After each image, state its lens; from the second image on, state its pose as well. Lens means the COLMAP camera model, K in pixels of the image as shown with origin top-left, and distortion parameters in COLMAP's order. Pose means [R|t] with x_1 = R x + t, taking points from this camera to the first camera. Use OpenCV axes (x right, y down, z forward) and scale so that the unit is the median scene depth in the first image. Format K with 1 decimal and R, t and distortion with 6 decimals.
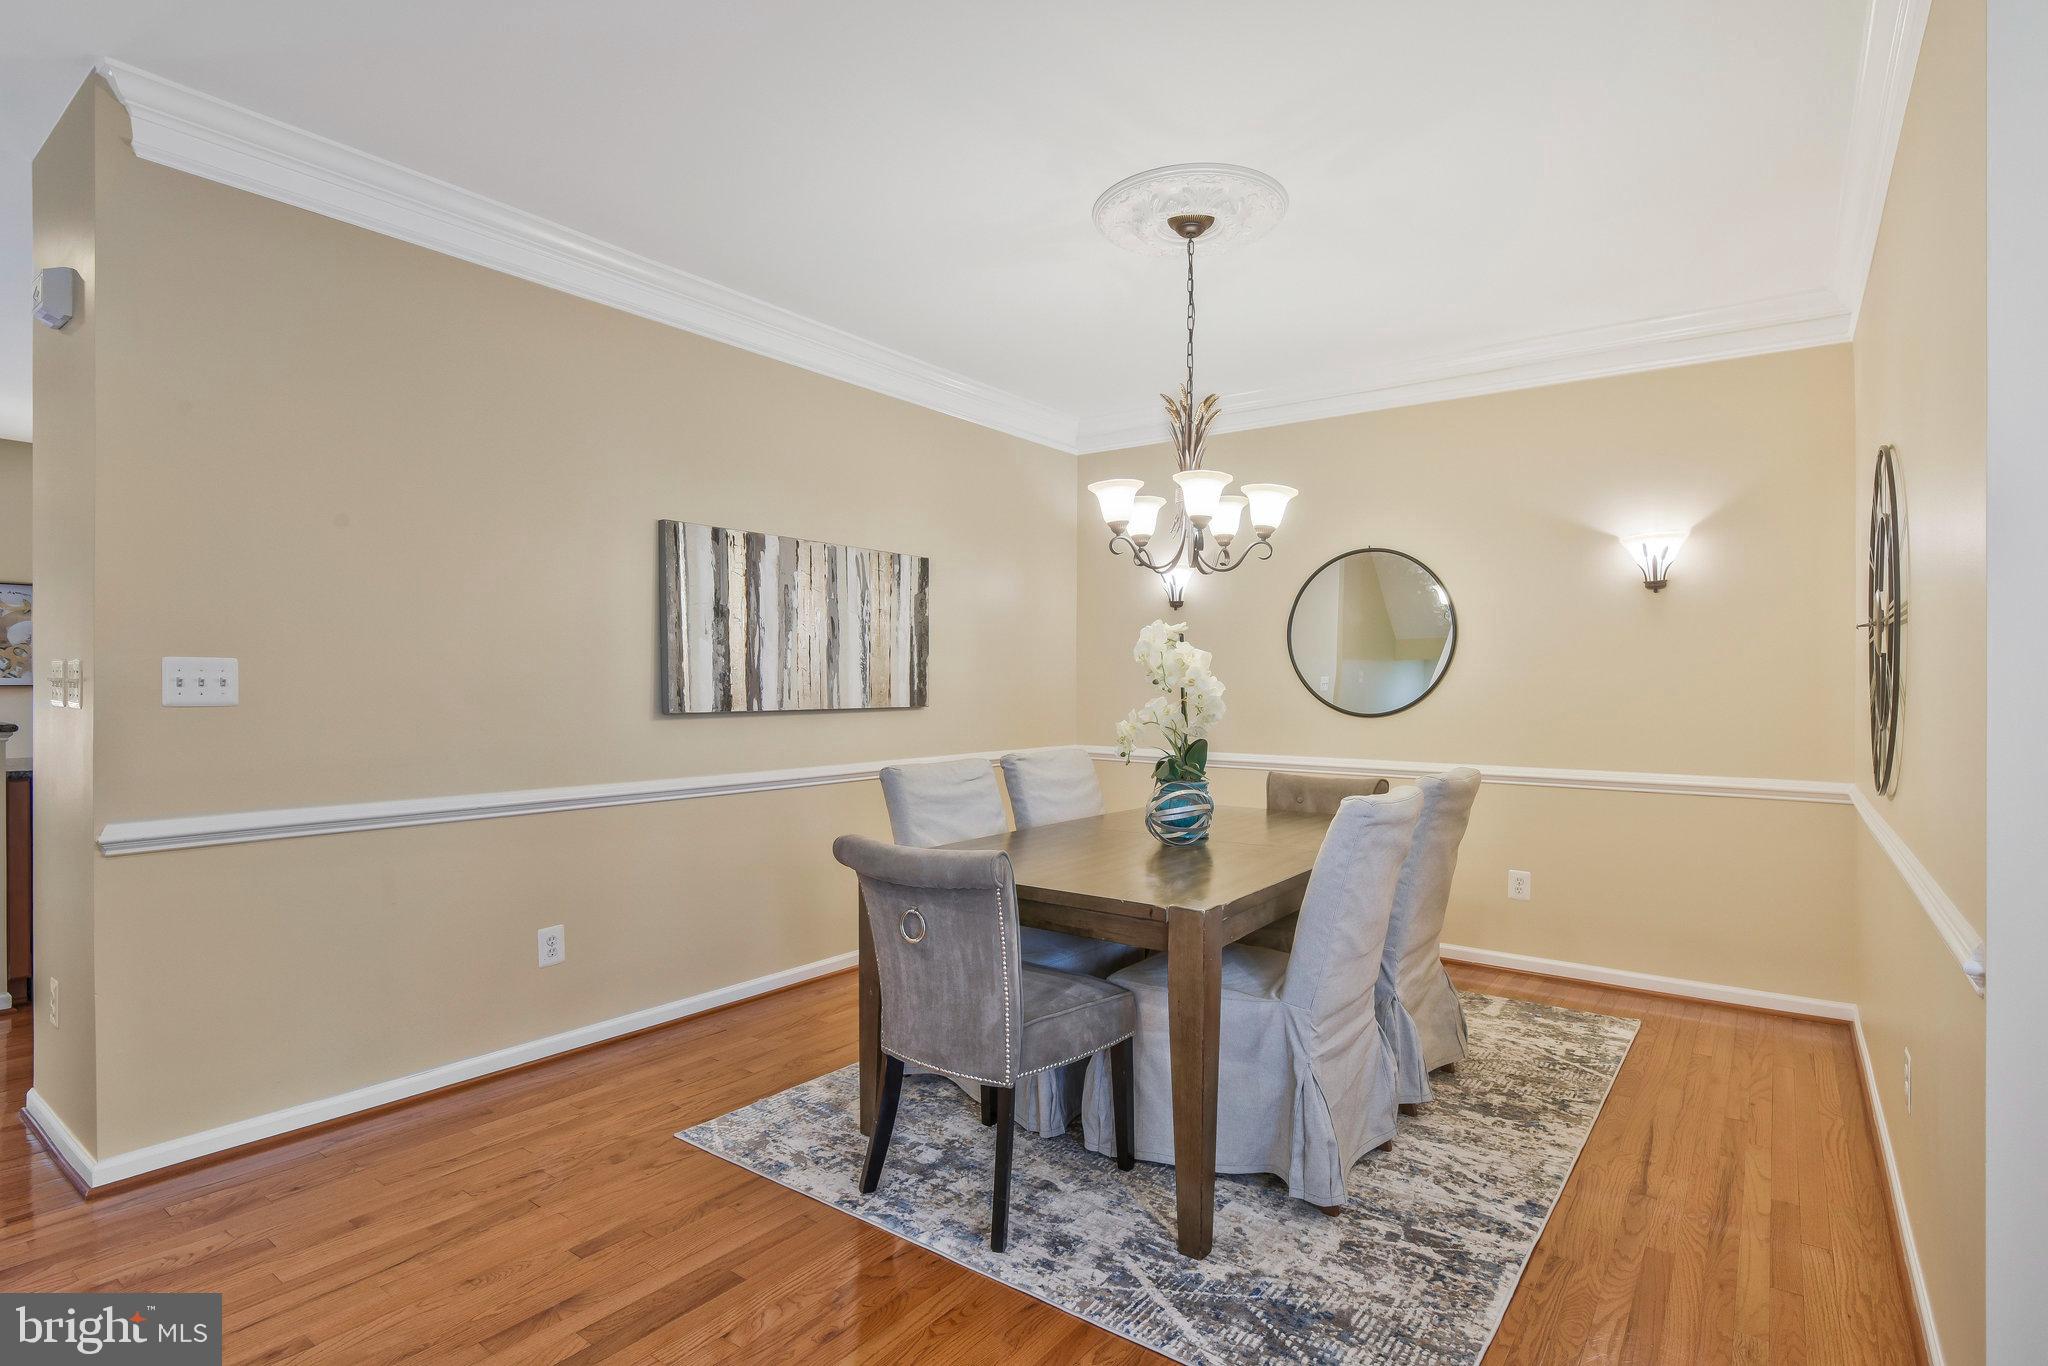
lens RADIAL K [[1014.6, 0, 1030.3], [0, 1014.6, 680.6], [0, 0, 1]] dist [0.004677, -0.013202]
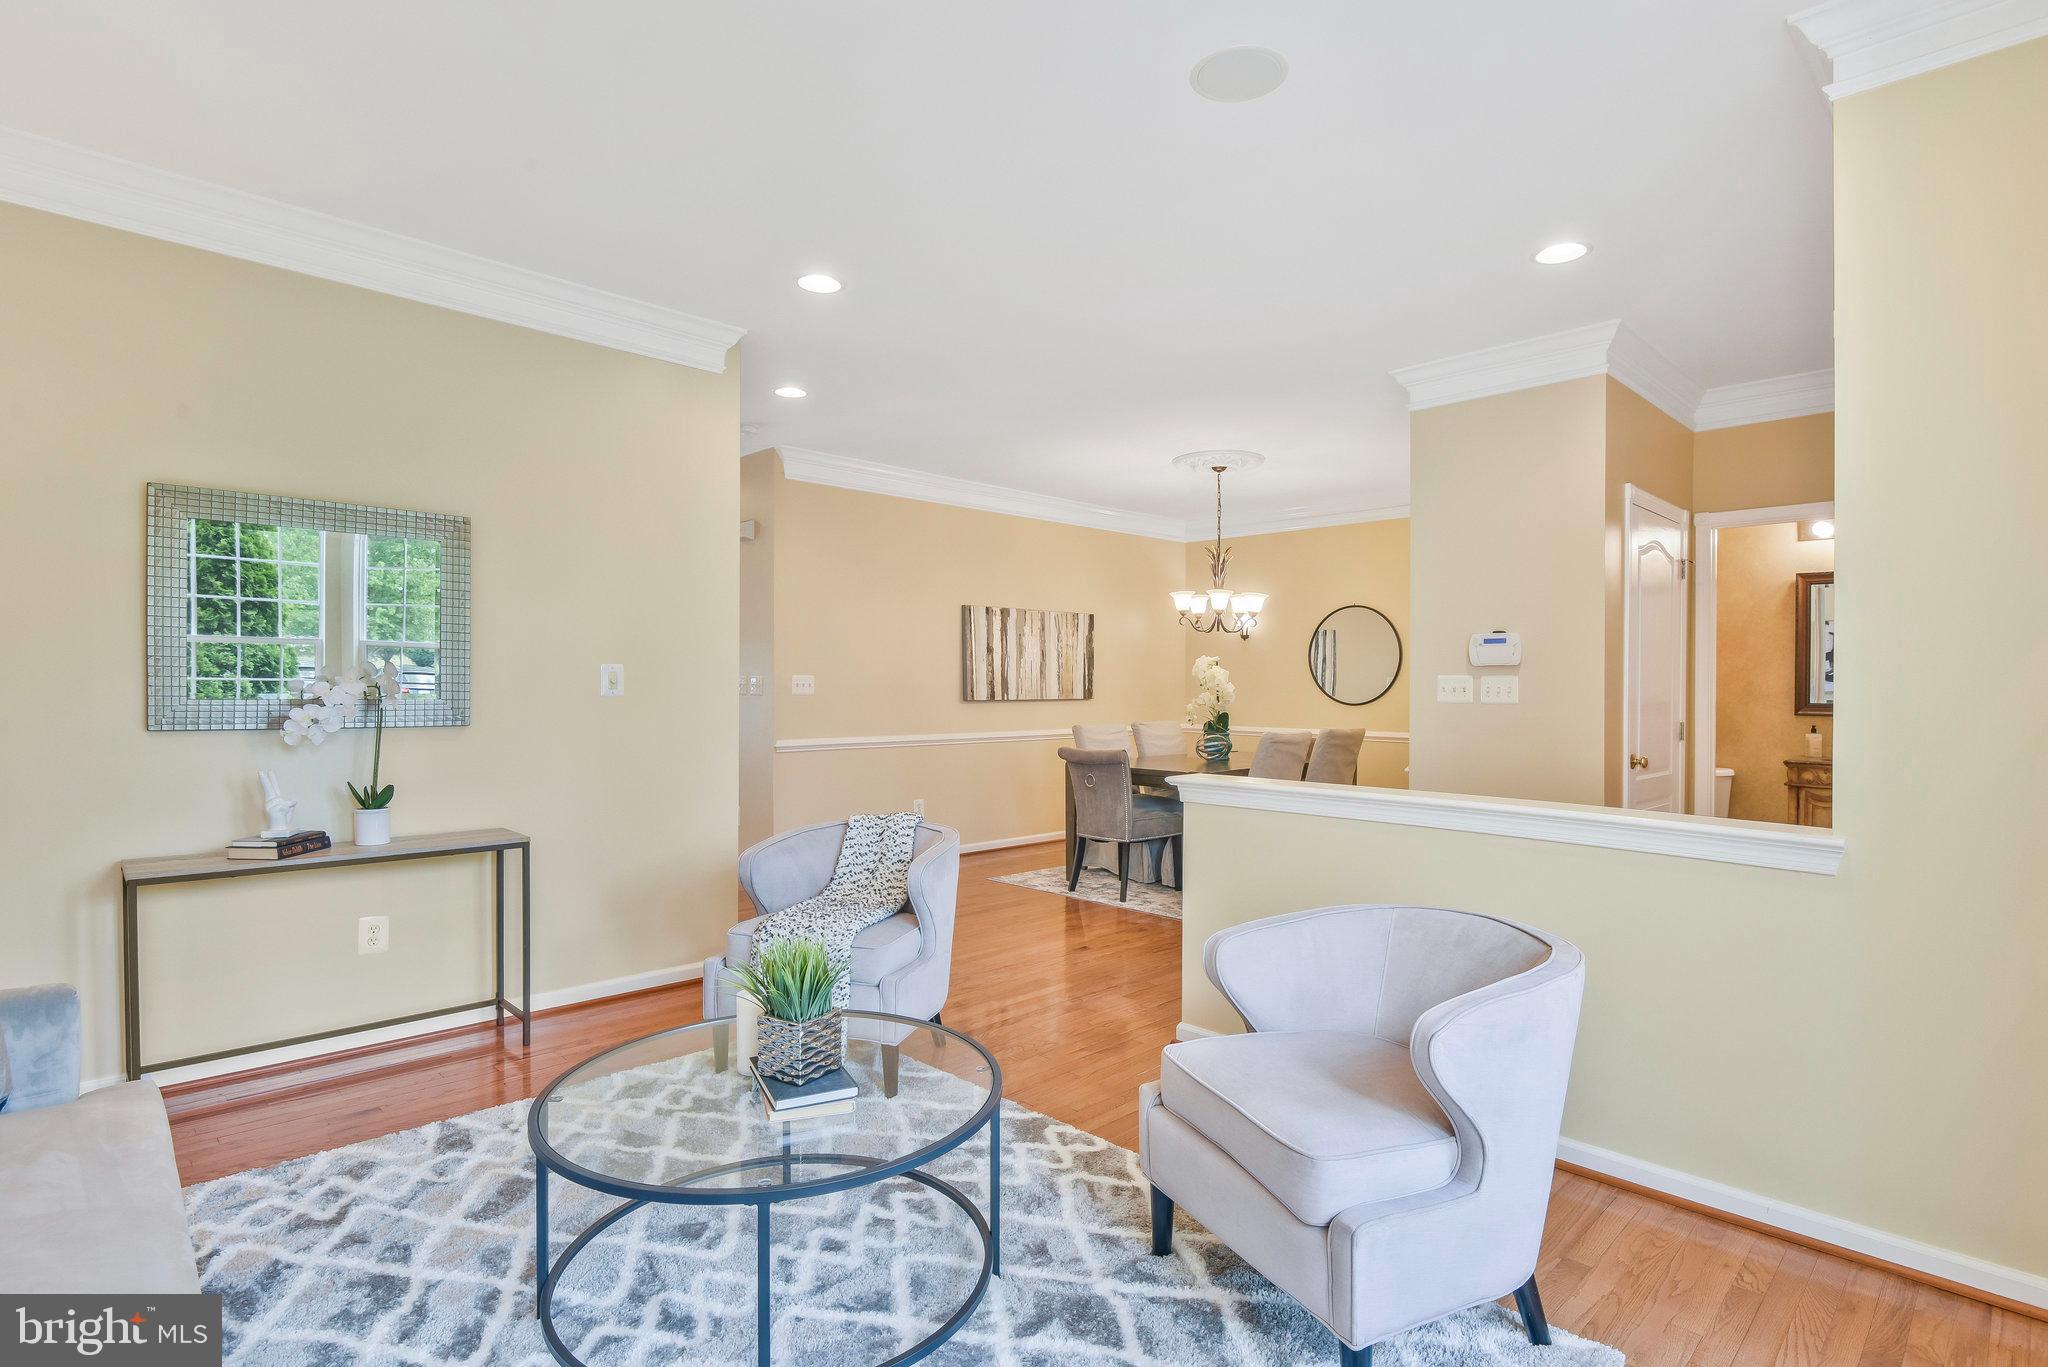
lens RADIAL K [[1014.6, 0, 1029.1], [0, 1014.6, 680.9], [0, 0, 1]] dist [0.004677, -0.013202]
pose [[0.987324, -0.000236, -0.158720, 0.086661], [0.000106, 1.000000, -0.000828, -0.004659], [0.158721, 0.000801, 0.987323, -0.963188]]
